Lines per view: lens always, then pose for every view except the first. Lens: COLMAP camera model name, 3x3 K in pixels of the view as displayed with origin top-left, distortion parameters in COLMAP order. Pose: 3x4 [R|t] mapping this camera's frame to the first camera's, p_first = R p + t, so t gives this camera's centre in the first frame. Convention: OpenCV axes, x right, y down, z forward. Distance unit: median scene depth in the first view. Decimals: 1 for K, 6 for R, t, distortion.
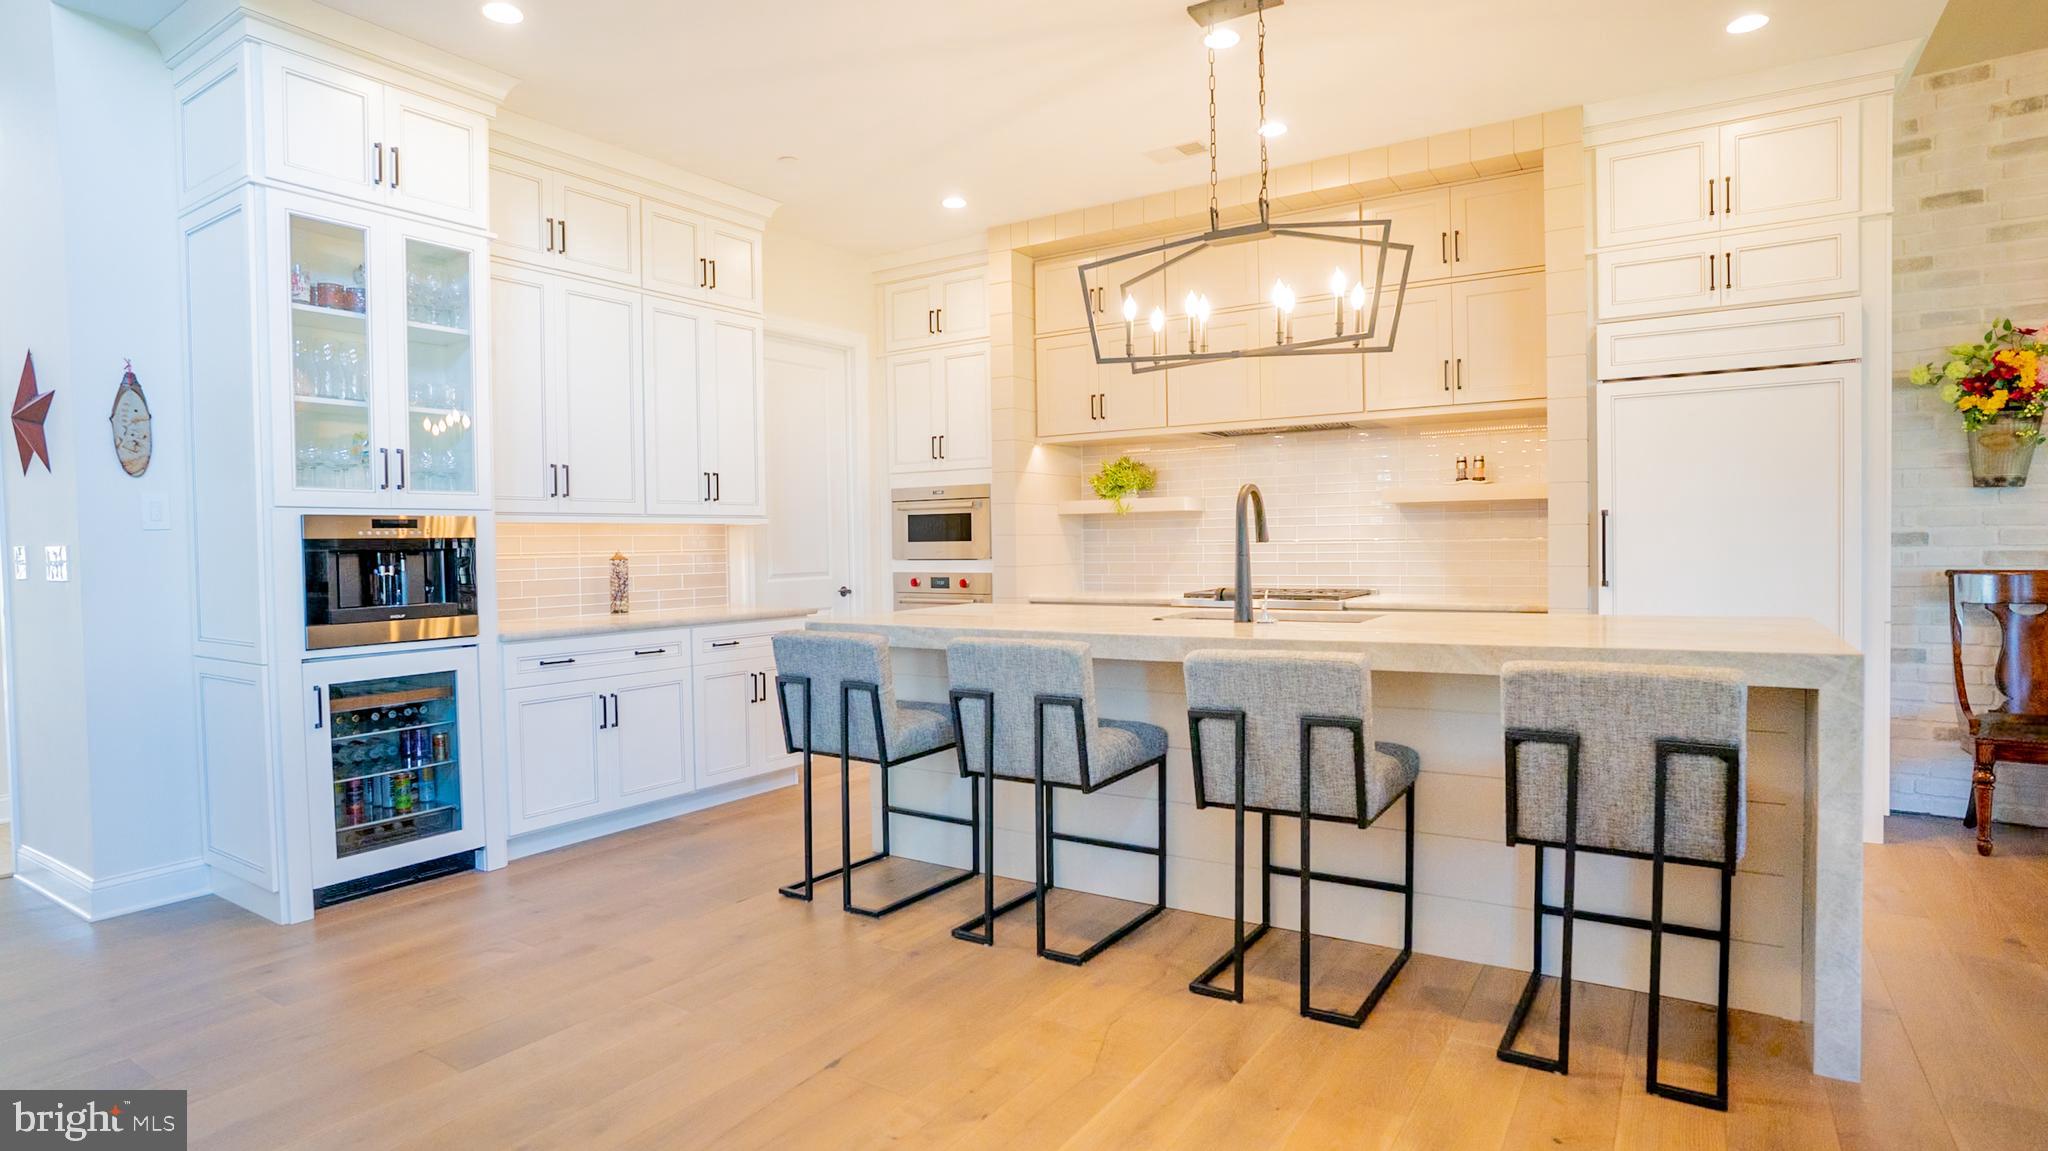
lens RADIAL K [[1054.5, 0, 1020.2], [0, 1054.5, 576.1], [0, 0, 1]] dist [-0.080355, 0.044546]
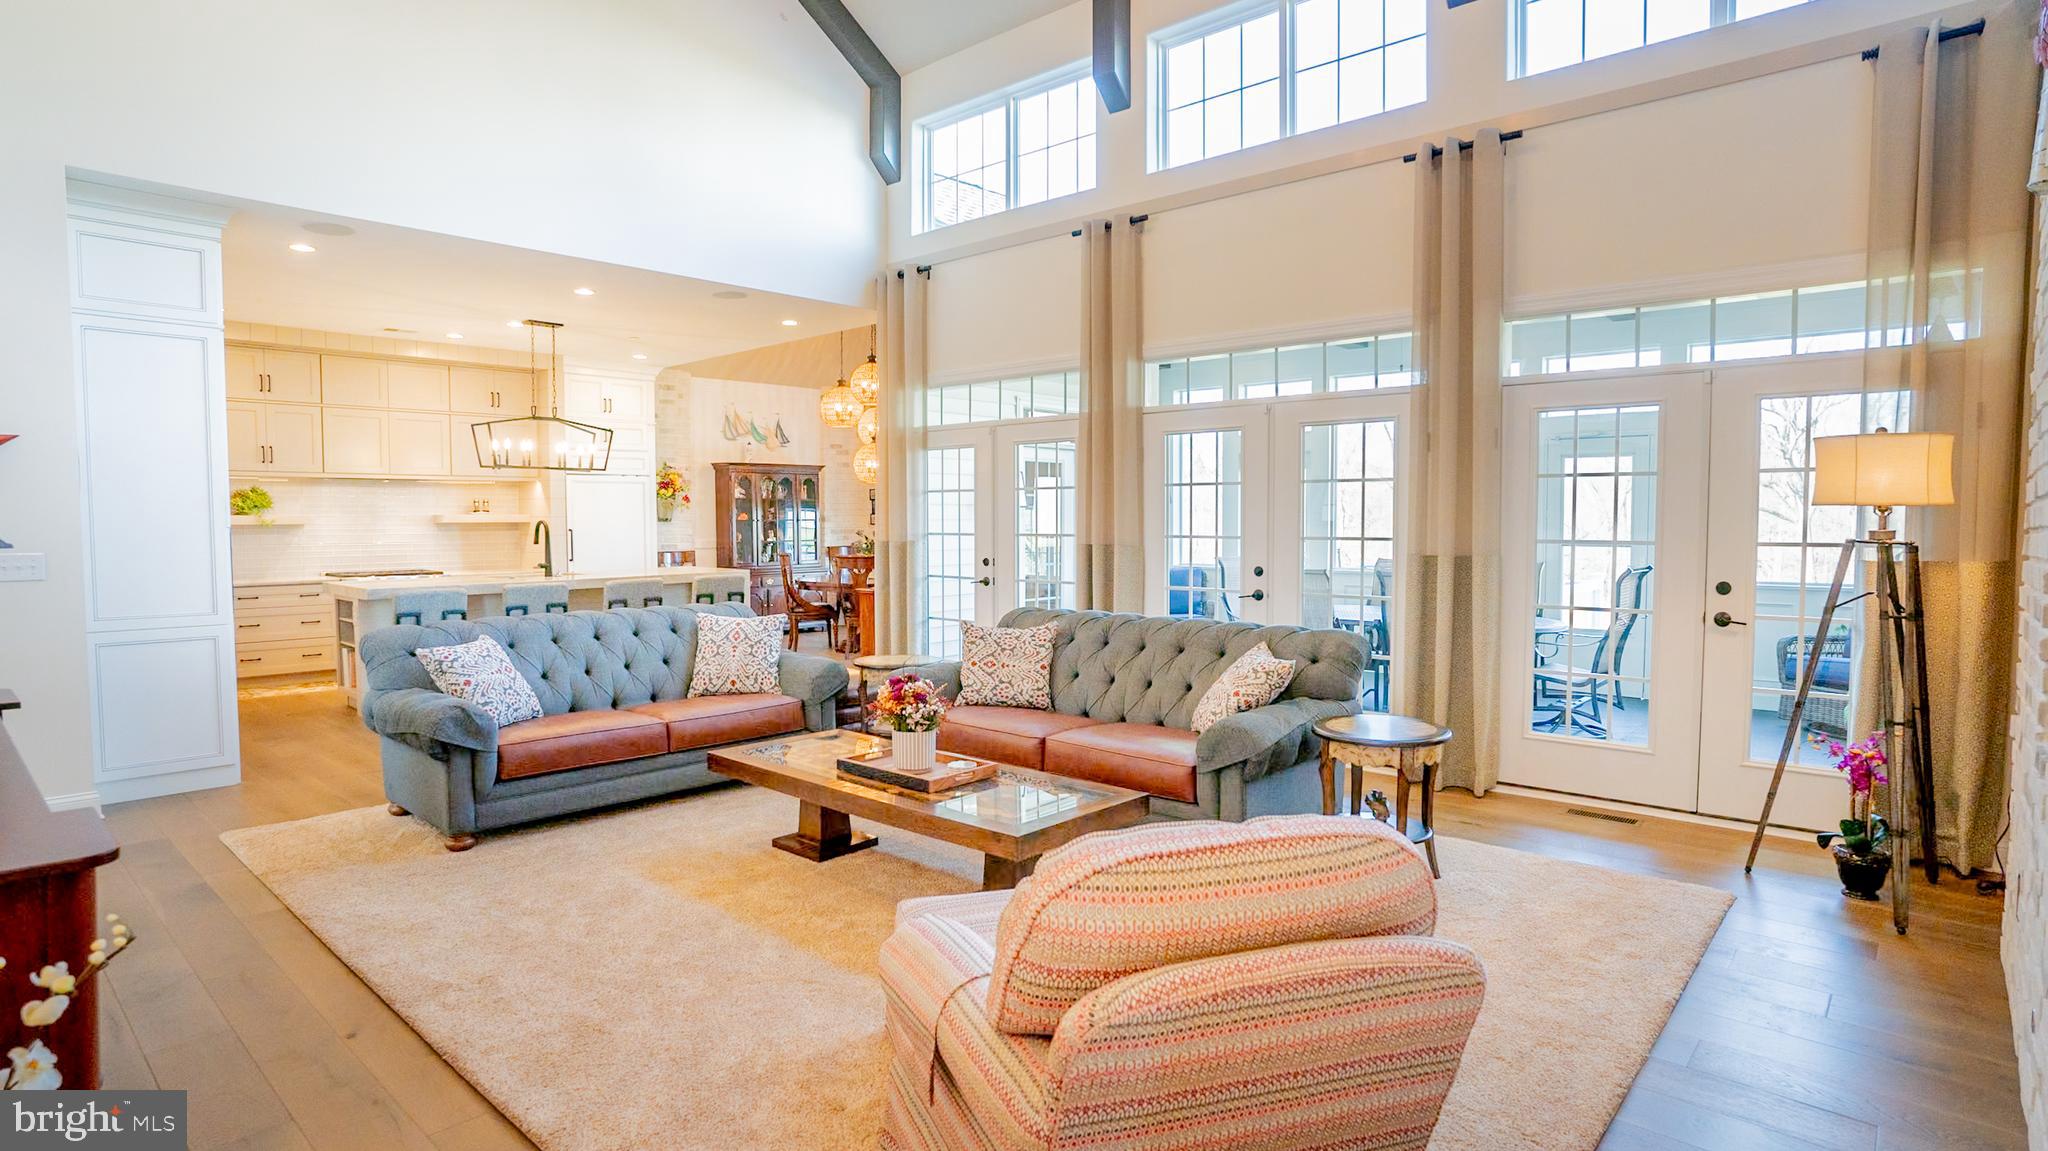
lens RADIAL K [[1054.5, 0, 1020.2], [0, 1054.5, 576.1], [0, 0, 1]] dist [-0.080355, 0.044546]
pose [[0.156441, -0.036833, 0.987000, -1.767452], [0.032197, 0.998963, 0.032176, 0.000906], [-0.987162, 0.026745, 0.157465, -0.424777]]
